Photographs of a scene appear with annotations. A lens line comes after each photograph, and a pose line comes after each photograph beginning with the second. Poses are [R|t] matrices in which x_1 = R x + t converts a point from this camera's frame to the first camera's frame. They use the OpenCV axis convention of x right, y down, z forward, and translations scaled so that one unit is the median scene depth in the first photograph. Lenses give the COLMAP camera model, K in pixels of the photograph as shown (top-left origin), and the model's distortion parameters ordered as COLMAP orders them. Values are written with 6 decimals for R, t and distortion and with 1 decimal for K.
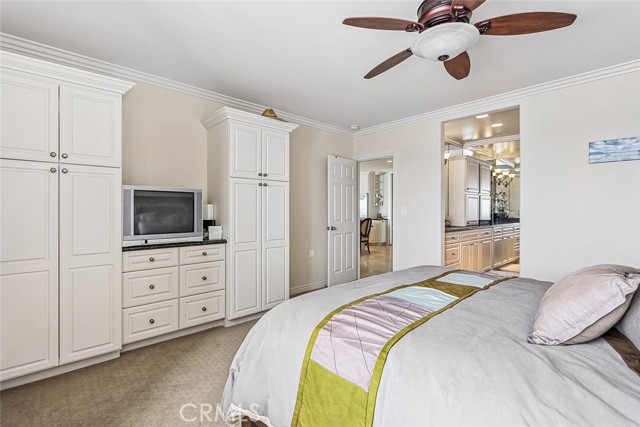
lens RADIAL K [[295.4, 0, 318.6], [0, 295.4, 209.8], [0, 0, 1]] dist [-0.000846, -0.001531]
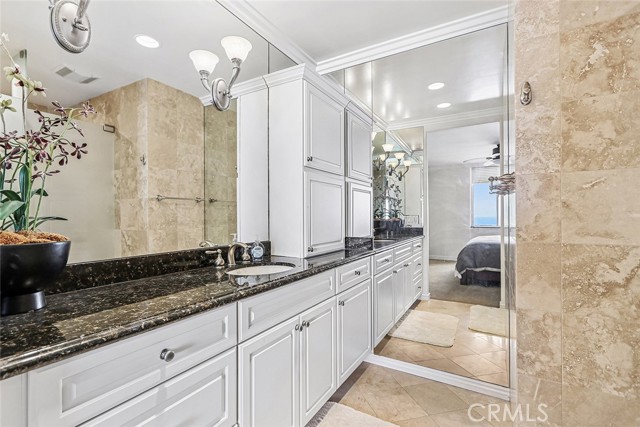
lens RADIAL K [[295.4, 0, 317.1], [0, 295.4, 212.4], [0, 0, 1]] dist [-0.000846, -0.001531]
pose [[0.957982, -0.007727, 0.286723, 0.317533], [0.010812, 0.999899, -0.009178, 0.000829], [-0.286623, 0.011892, 0.957970, 0.500022]]
